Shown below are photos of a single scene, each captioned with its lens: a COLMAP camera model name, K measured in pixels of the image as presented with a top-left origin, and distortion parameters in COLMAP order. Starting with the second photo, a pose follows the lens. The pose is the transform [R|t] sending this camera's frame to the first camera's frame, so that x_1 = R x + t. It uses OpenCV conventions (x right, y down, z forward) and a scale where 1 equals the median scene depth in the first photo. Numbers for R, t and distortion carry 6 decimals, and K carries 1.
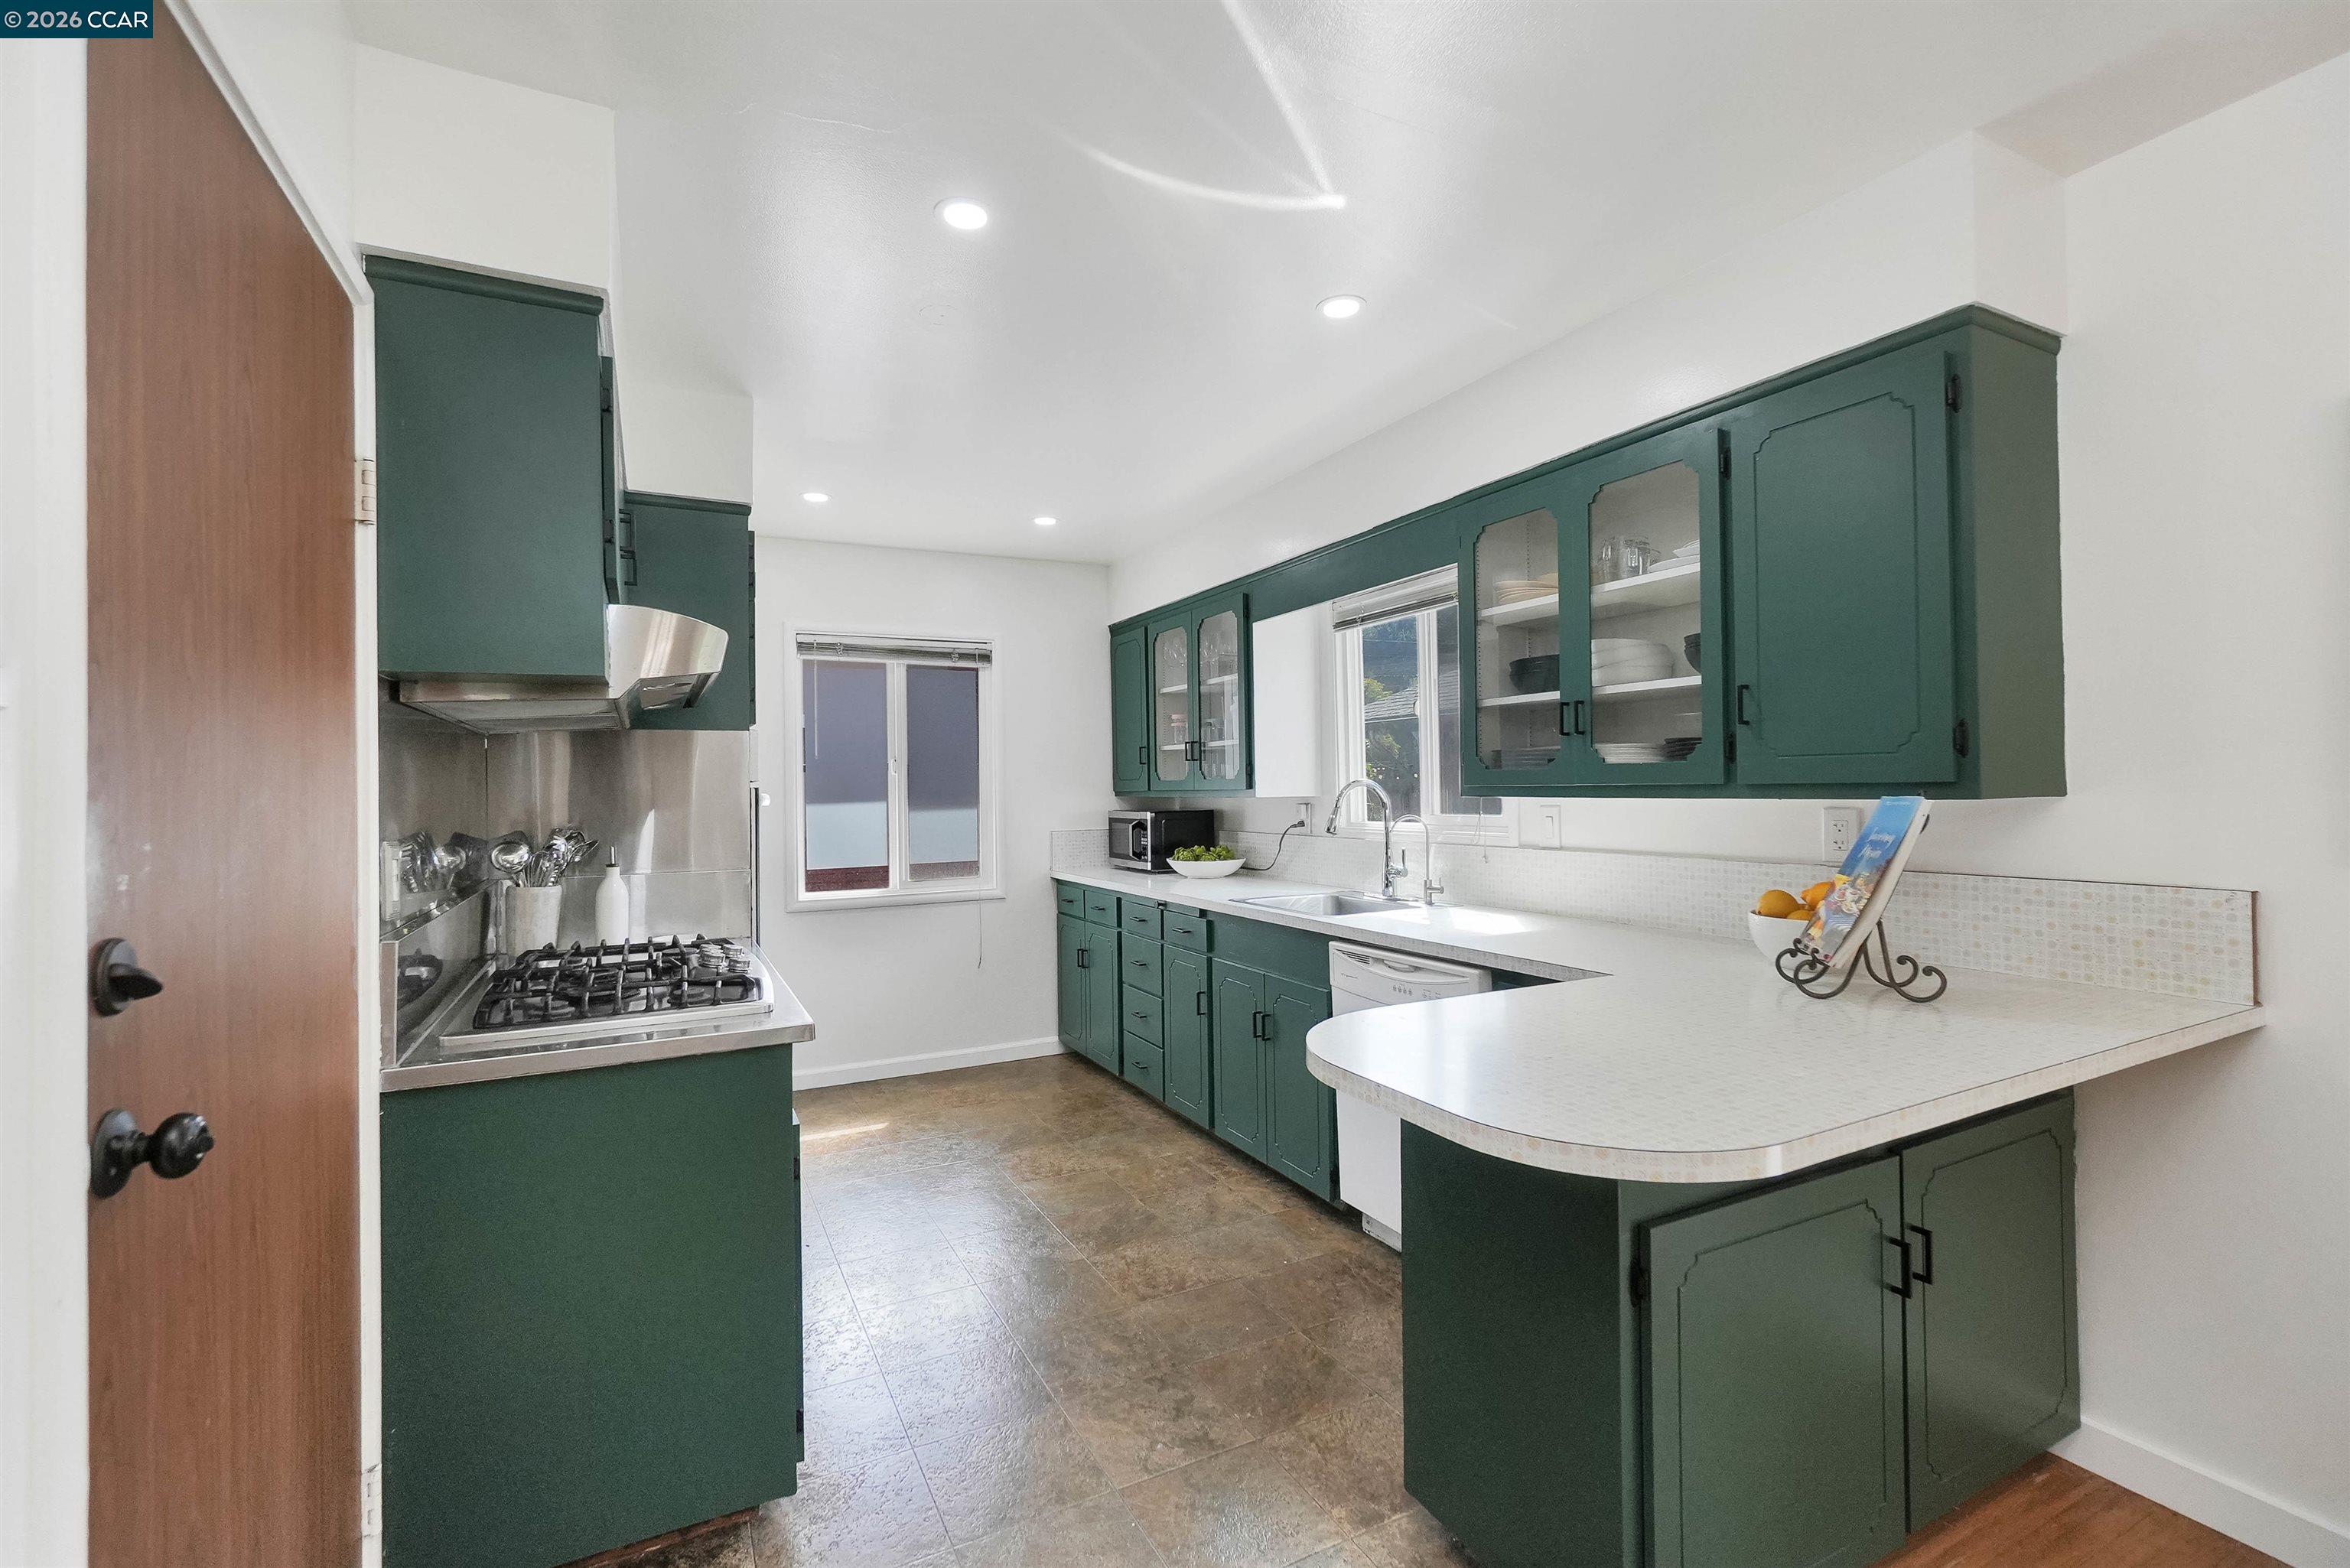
lens RADIAL K [[1021.4, 0, 1175.0], [0, 1021.4, 784.0], [0, 0, 1]] dist [0.000011, 0.000073]
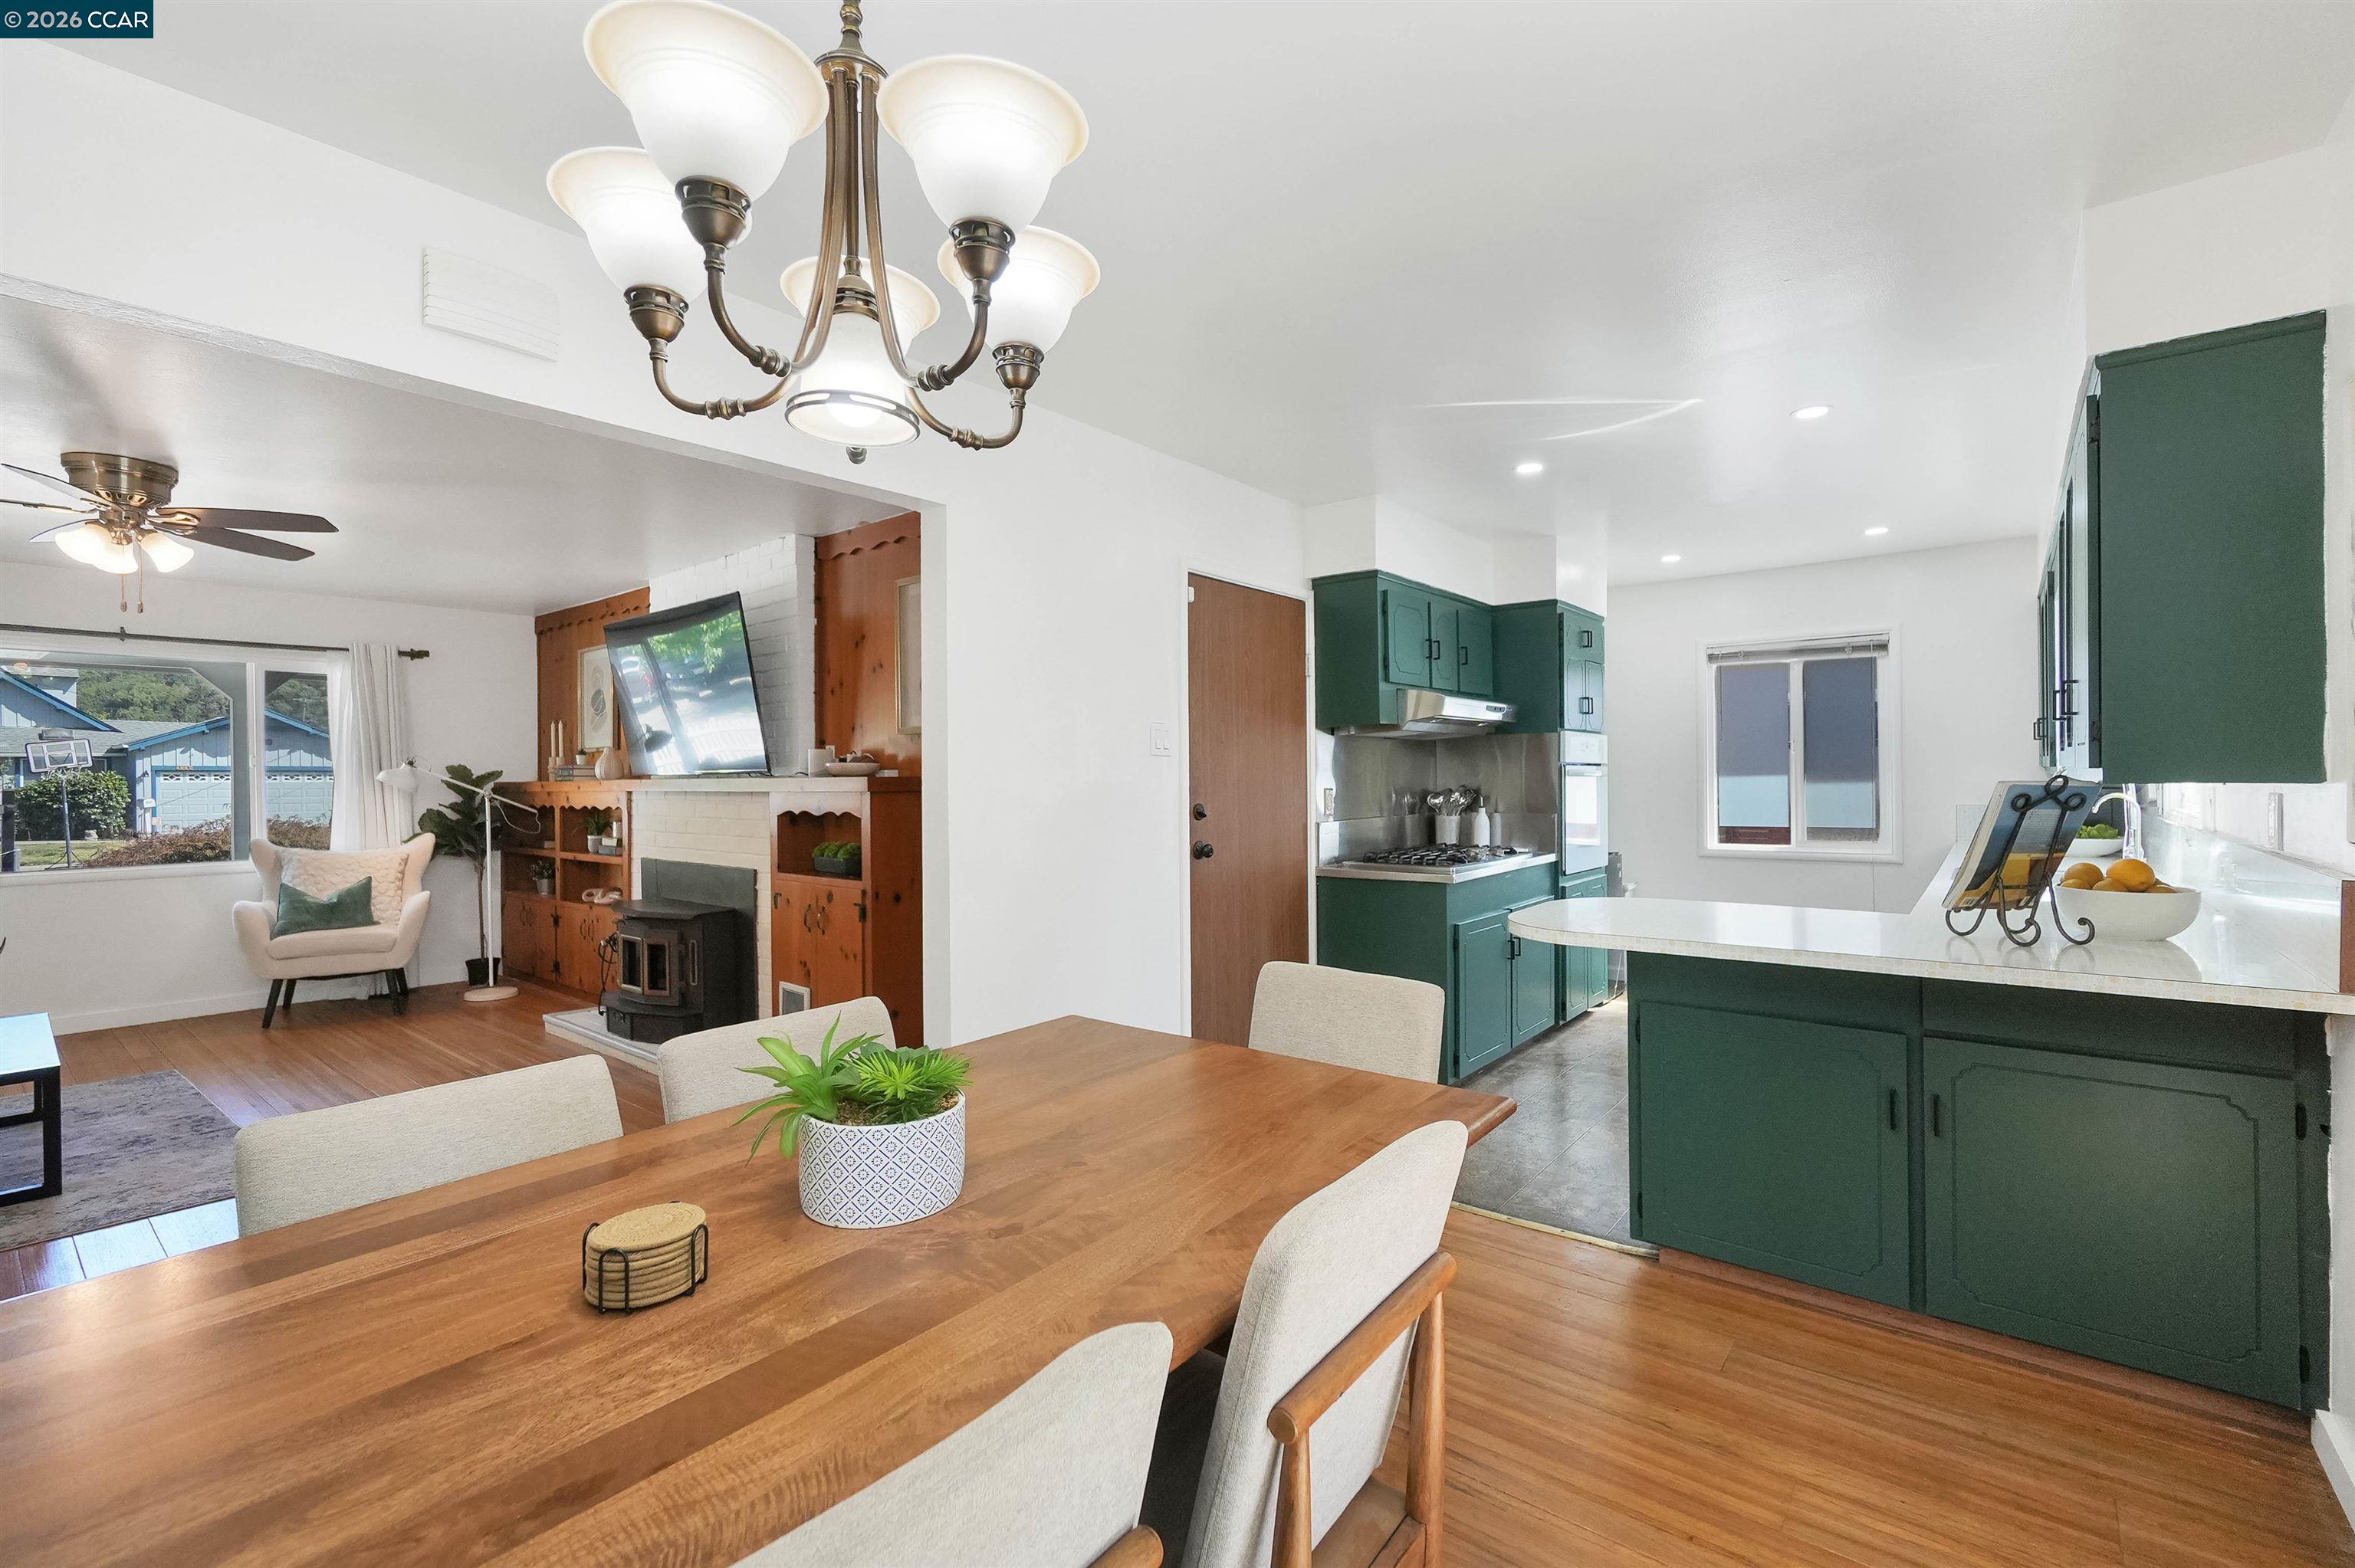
lens RADIAL K [[1009.0, 0, 1177.5], [0, 1009.0, 784.0], [0, 0, 1]] dist [-0.000018, -0.000007]
pose [[0.397738, 0.018274, -0.917317, 0.537429], [0.009558, 0.999665, 0.024059, -0.007883], [0.917449, -0.018337, 0.397430, -0.153515]]
